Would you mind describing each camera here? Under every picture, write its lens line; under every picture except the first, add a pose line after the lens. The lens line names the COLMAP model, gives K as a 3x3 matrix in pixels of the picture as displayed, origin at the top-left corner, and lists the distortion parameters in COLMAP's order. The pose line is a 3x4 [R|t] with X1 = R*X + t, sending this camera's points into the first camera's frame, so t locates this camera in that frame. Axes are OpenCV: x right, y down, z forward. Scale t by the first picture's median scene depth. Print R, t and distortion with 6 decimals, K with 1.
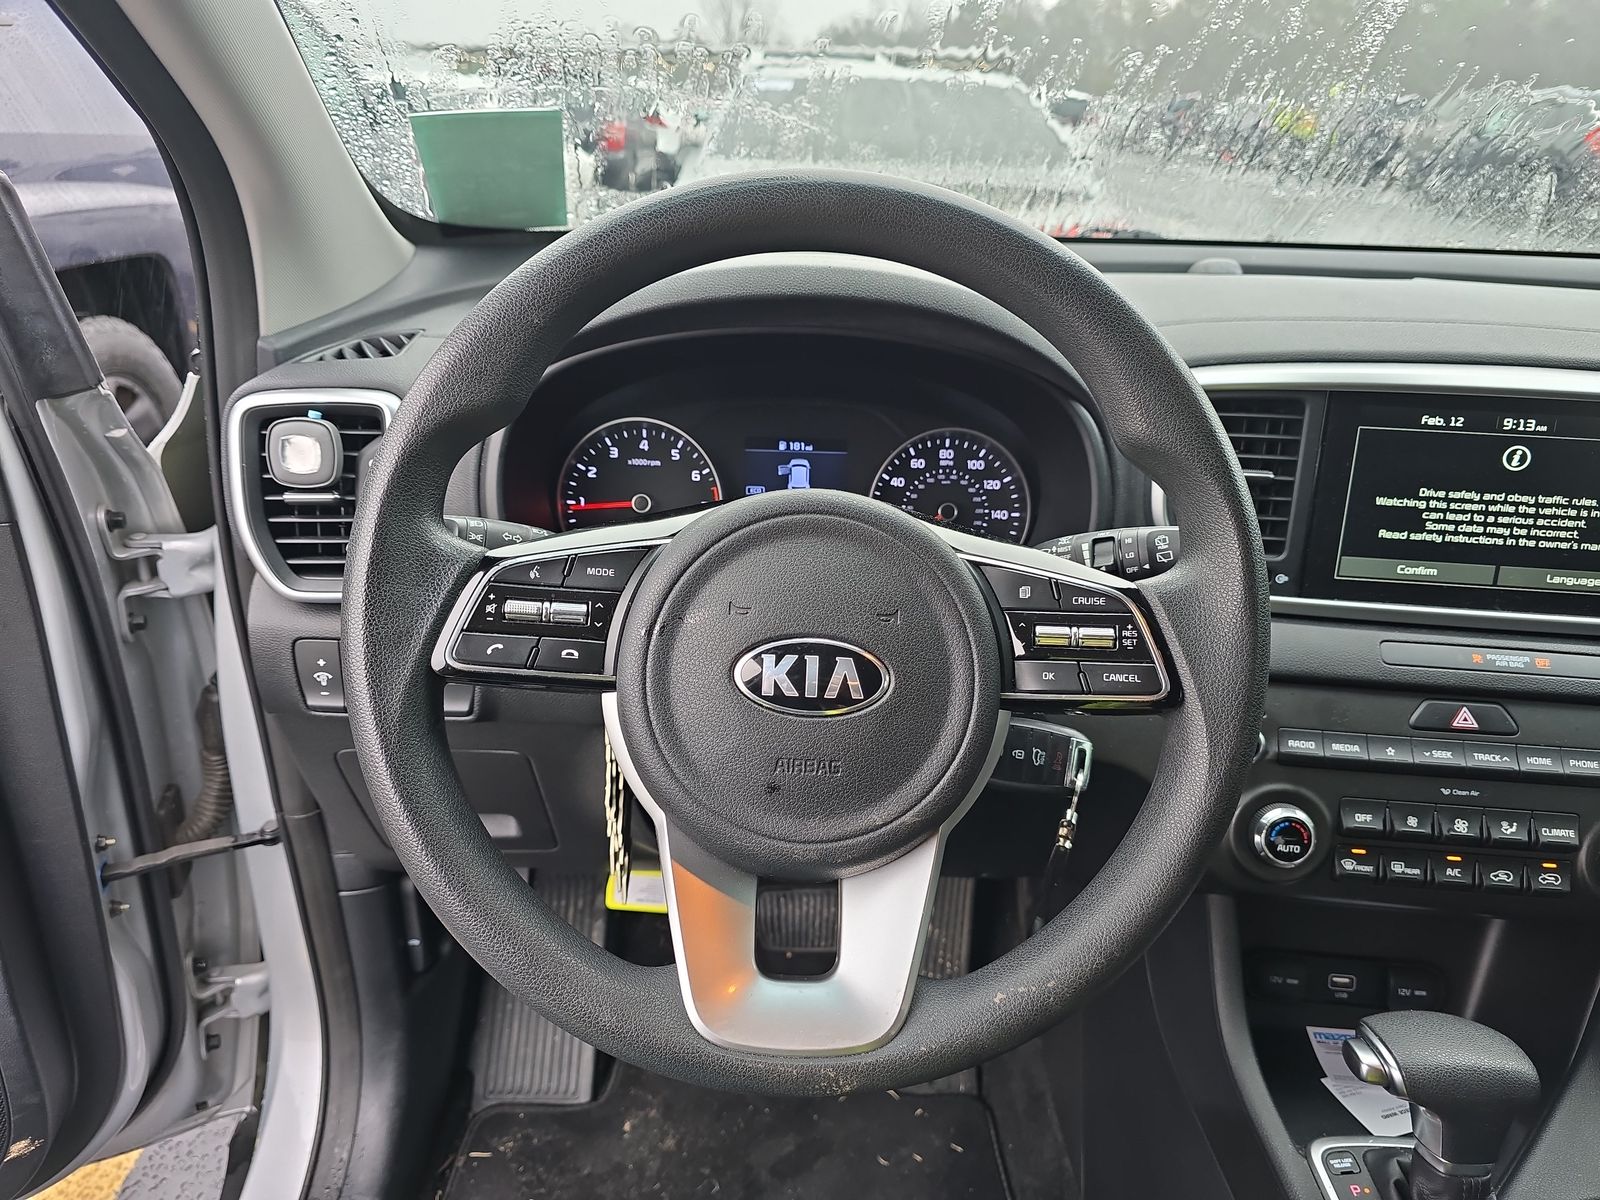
lens RADIAL K [[1035.8, 0, 801.1], [0, 1035.8, 575.7], [0, 0, 1]] dist [0.053142, -0.059221]
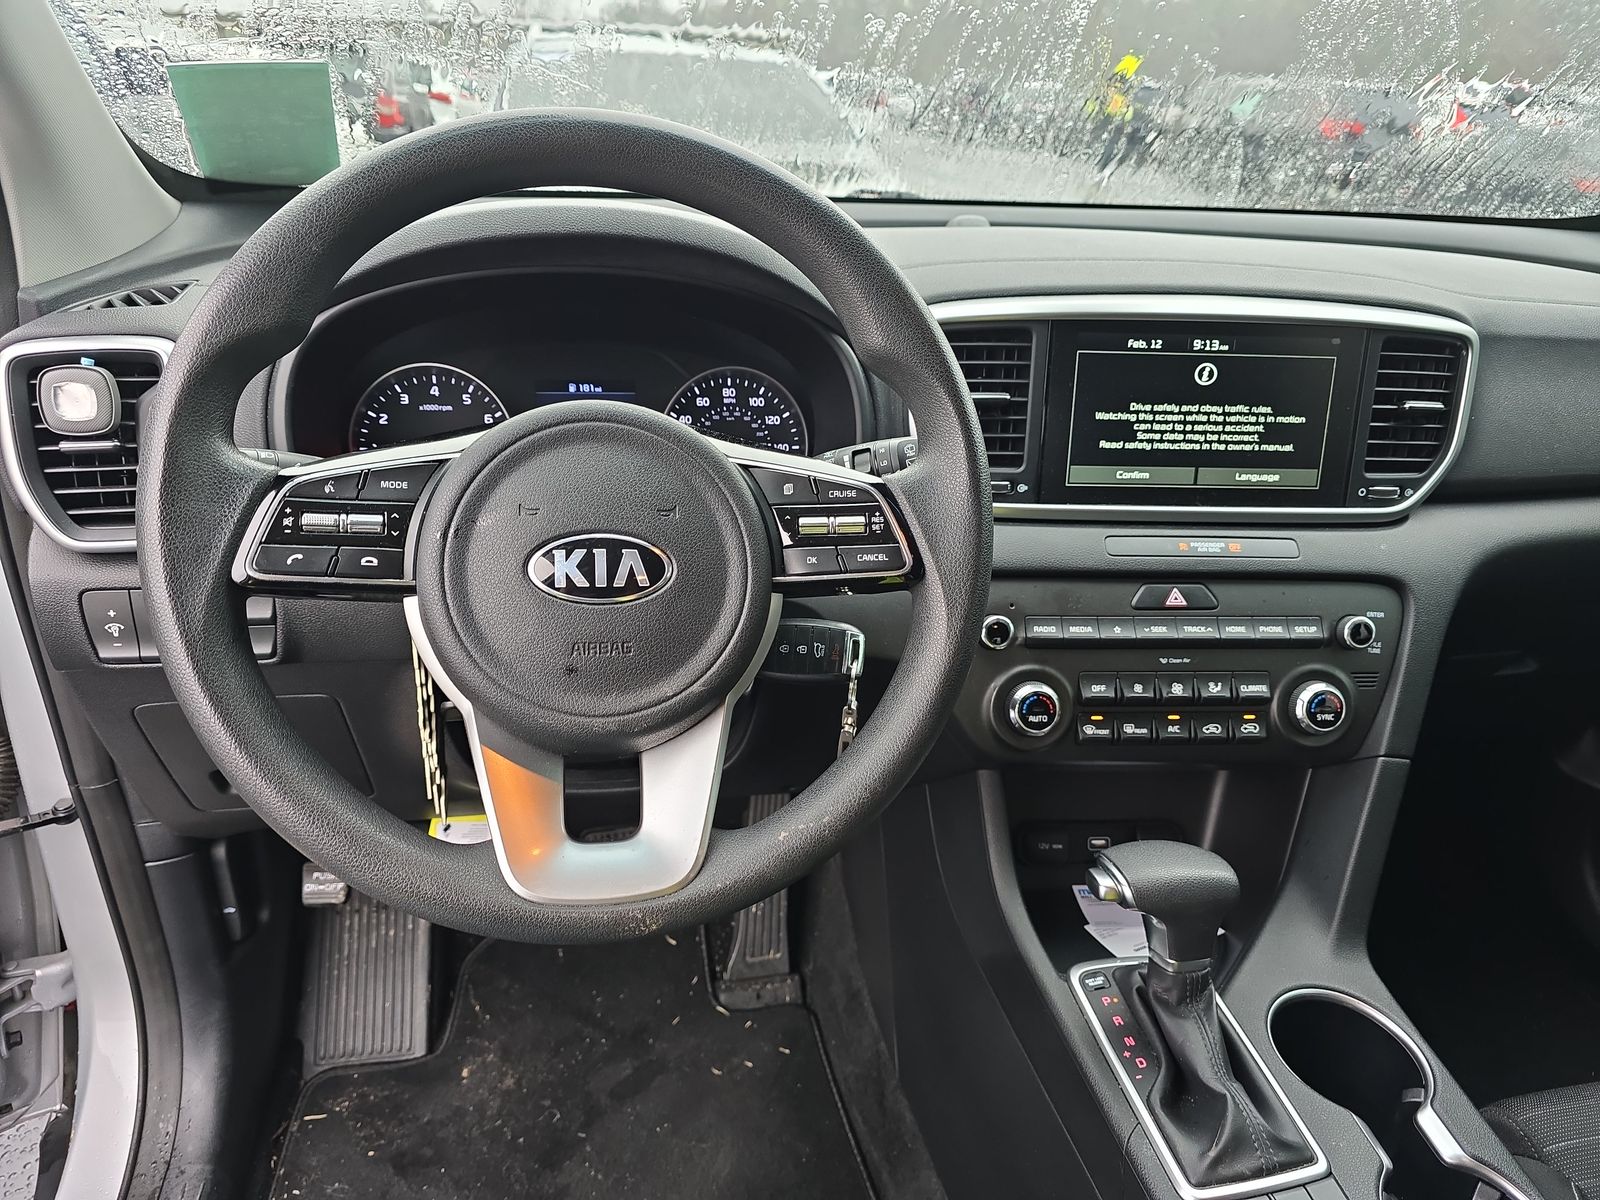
lens RADIAL K [[1068.5, 0, 800.0], [0, 1068.5, 600.0], [0, 0, 1]] dist [0.041934, -0.037963]
pose [[0.985915, -0.061796, 0.155410, 0.030184], [0.059174, 0.998017, 0.021449, 0.087060], [-0.156427, -0.011950, 0.987617, -0.122715]]
